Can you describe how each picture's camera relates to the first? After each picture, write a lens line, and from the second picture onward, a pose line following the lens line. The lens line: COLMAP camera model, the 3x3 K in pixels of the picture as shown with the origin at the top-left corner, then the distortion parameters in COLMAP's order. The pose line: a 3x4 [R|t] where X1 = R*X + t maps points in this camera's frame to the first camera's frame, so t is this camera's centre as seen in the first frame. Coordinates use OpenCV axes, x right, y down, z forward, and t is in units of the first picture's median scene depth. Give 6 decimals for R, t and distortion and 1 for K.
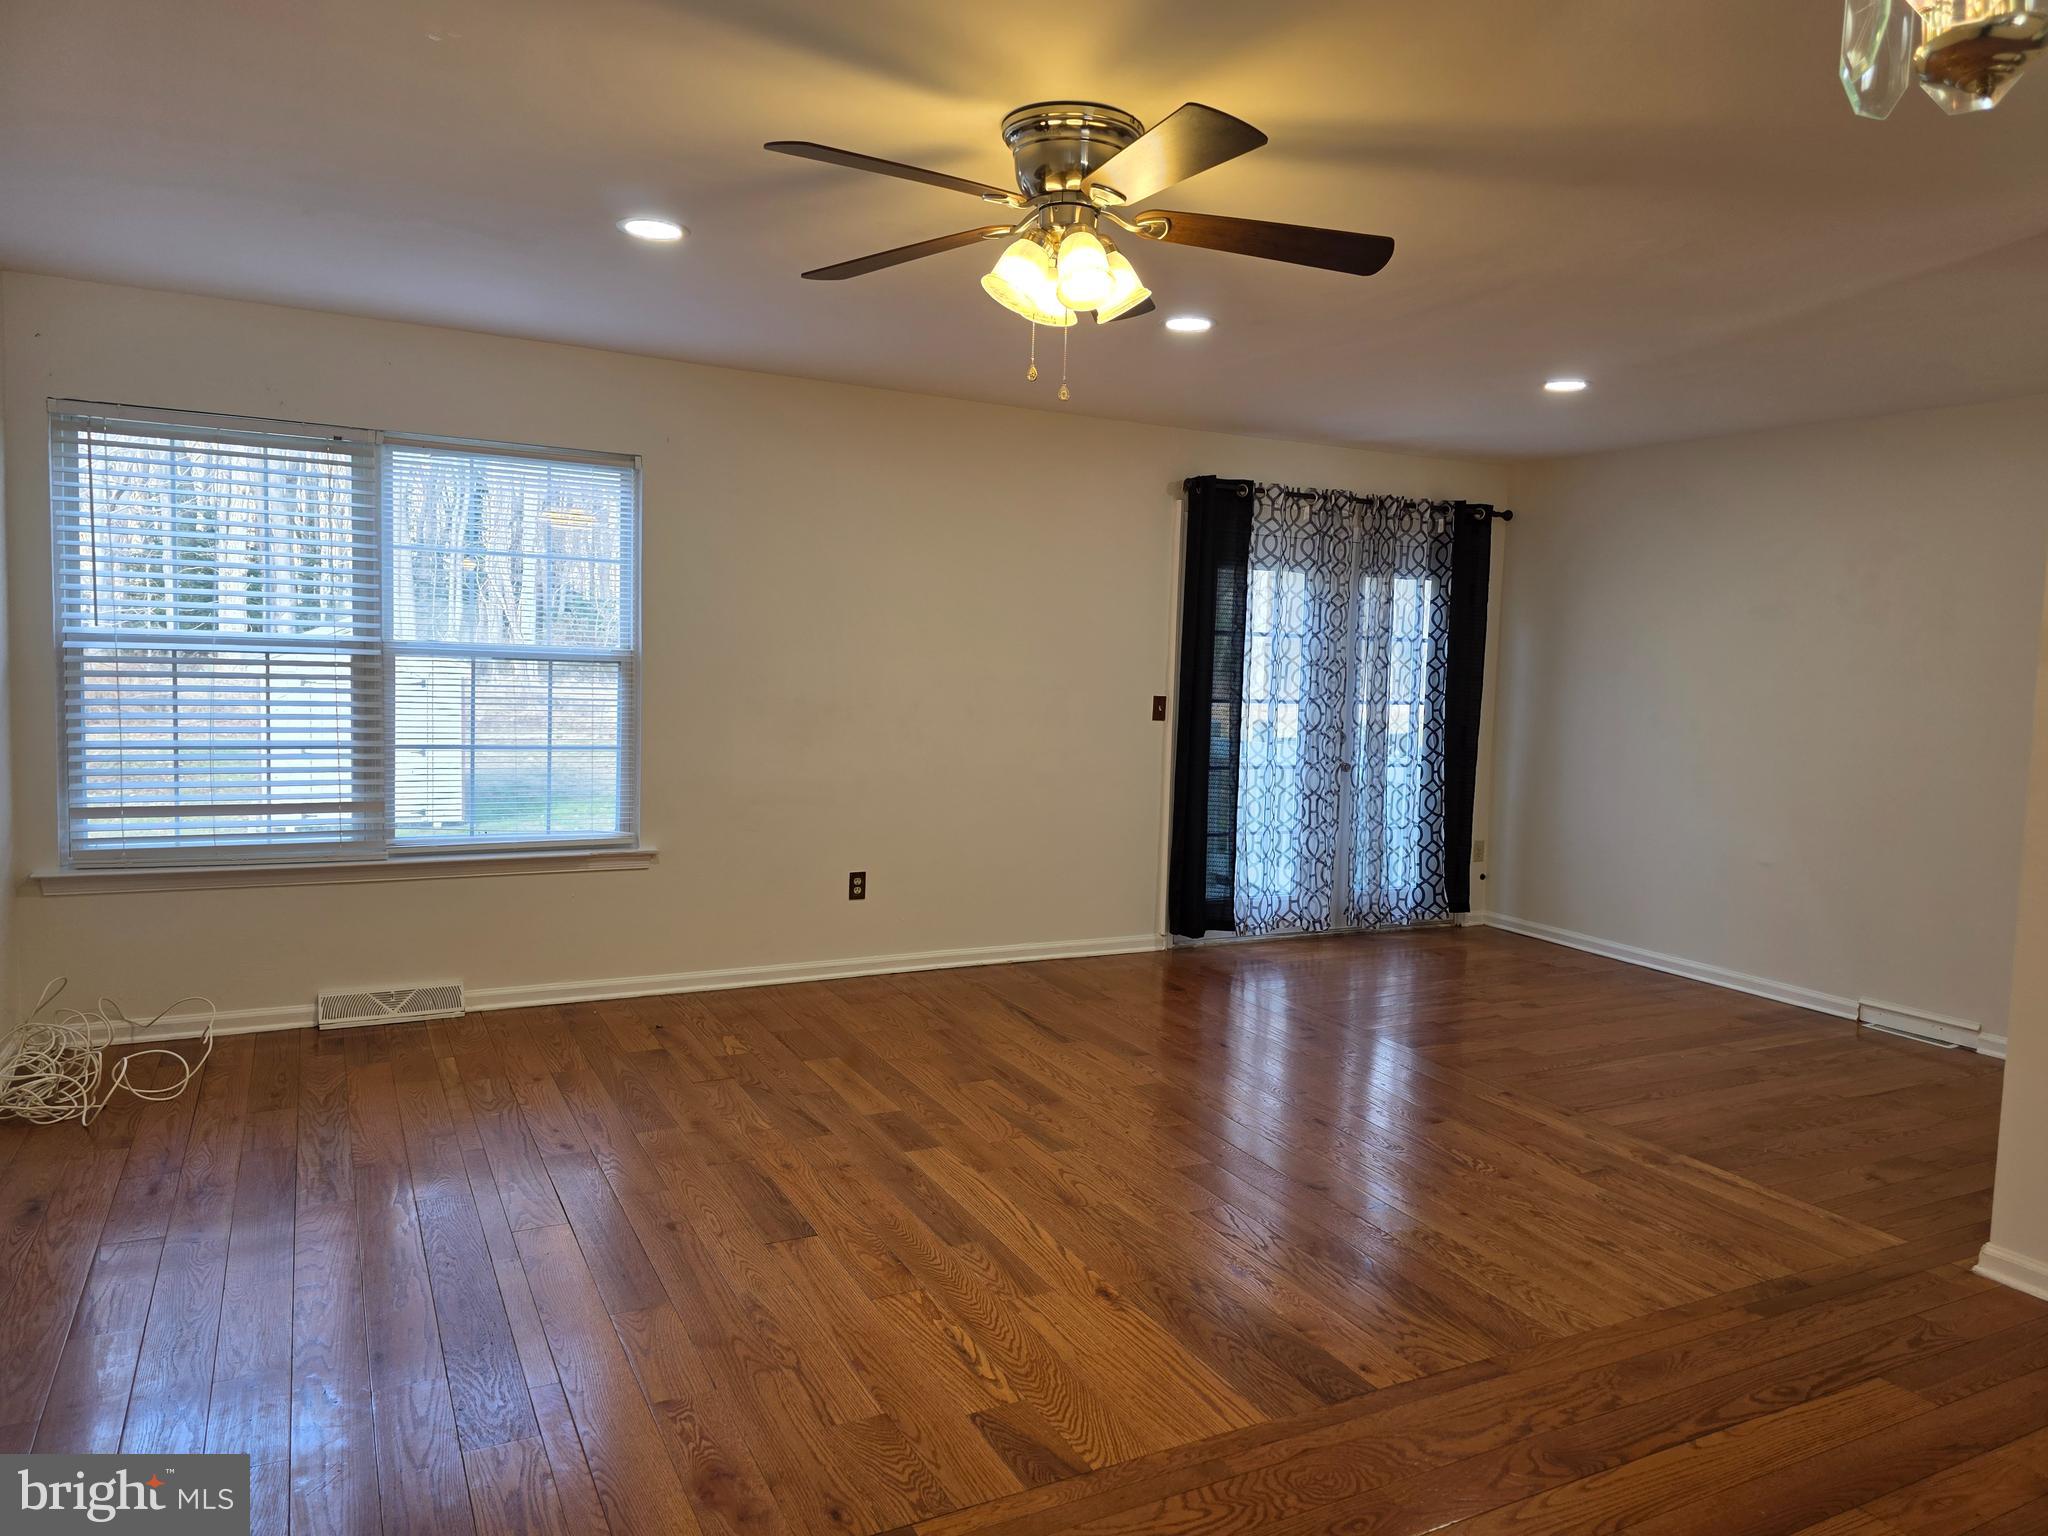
lens RADIAL K [[1362.9, 0, 1039.9], [0, 1362.9, 775.8], [0, 0, 1]] dist [0.079859, -0.080018]
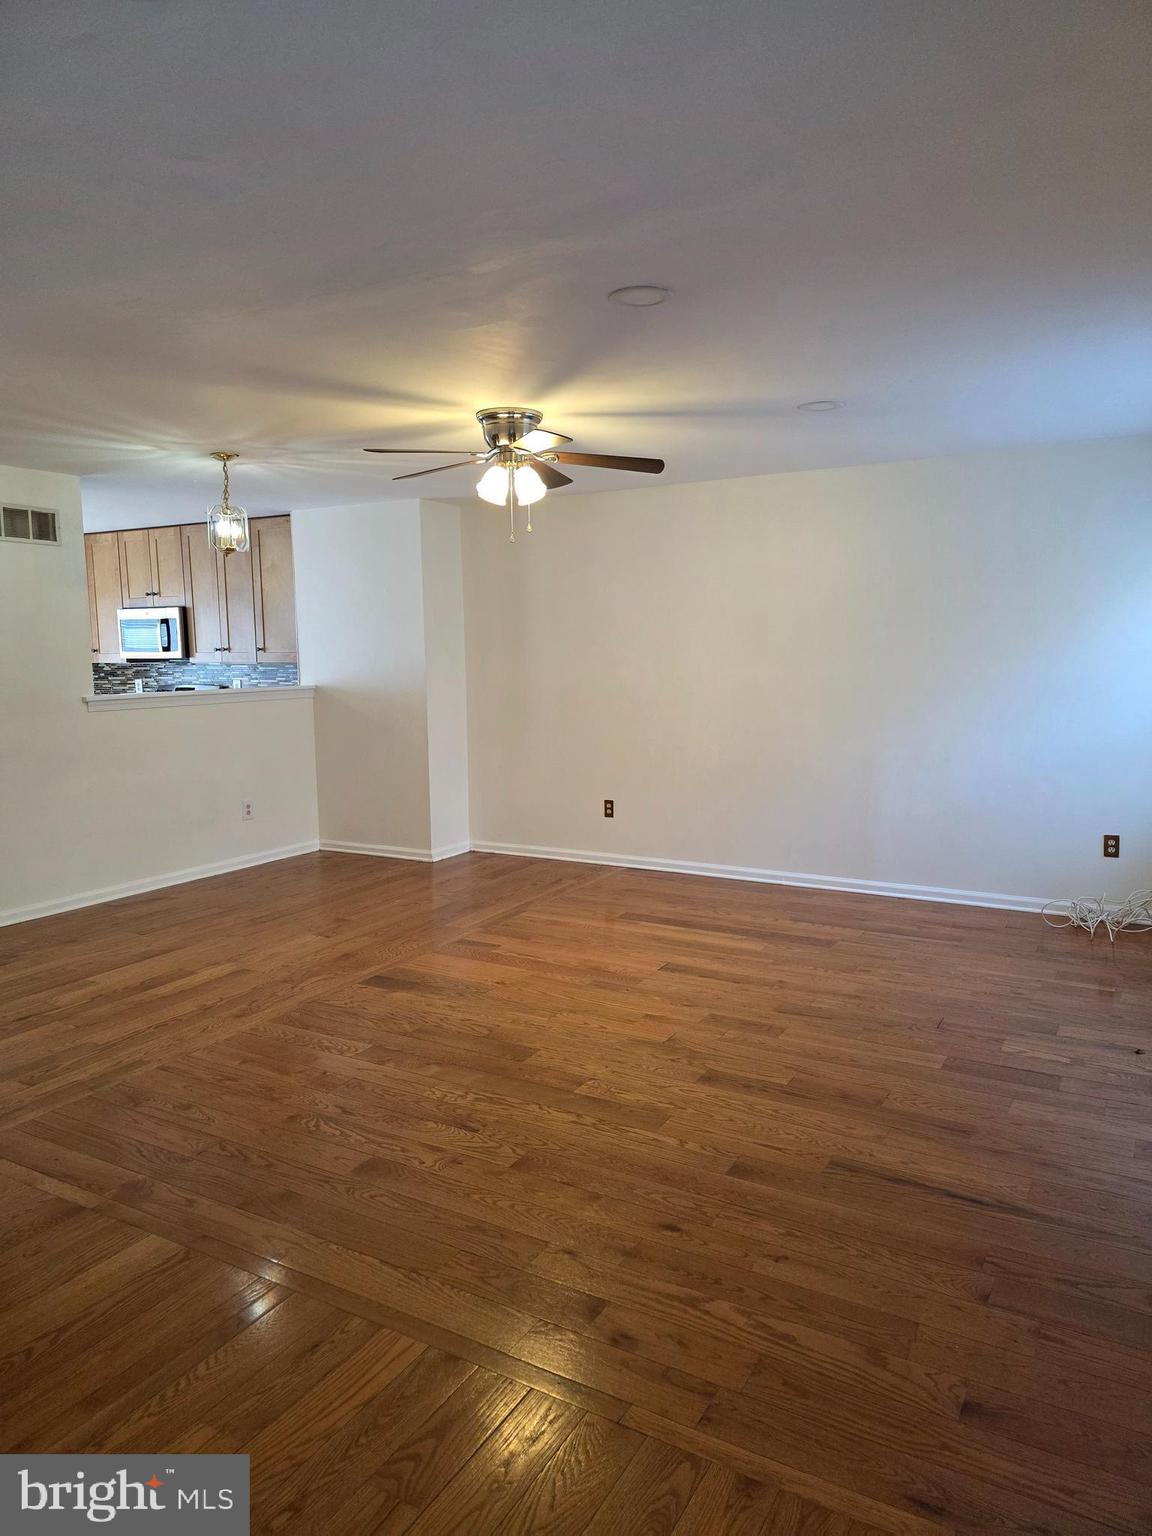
lens RADIAL K [[1022.2, 0, 579.7], [0, 1022.2, 786.9], [0, 0, 1]] dist [0.079859, -0.080018]
pose [[-0.848305, 0.046196, -0.527489, 0.587650], [-0.062632, 0.980439, 0.186589, -0.152880], [0.525791, 0.191323, -0.828818, 1.825745]]
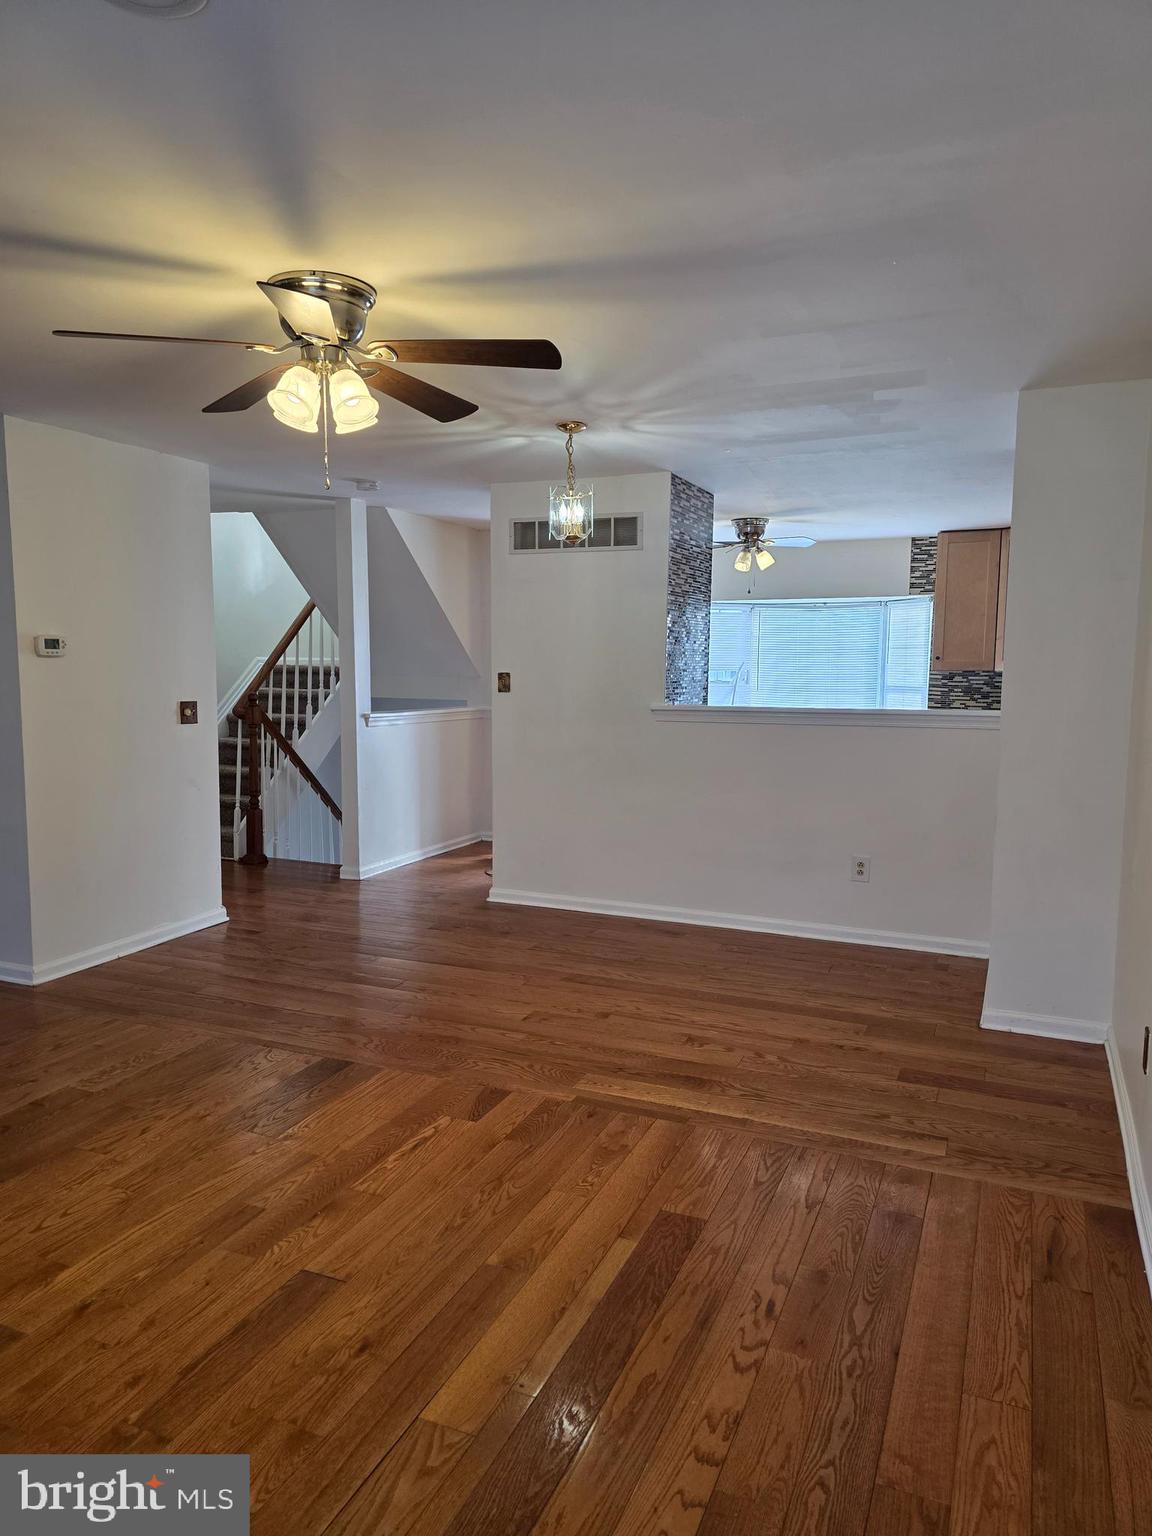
lens RADIAL K [[1022.2, 0, 579.7], [0, 1022.2, 786.9], [0, 0, 1]] dist [0.079859, -0.080018]
pose [[-0.625093, -0.135563, 0.768688, -0.725378], [0.040240, 0.977896, 0.205181, -0.139525], [-0.779513, 0.159189, -0.605821, 1.097468]]
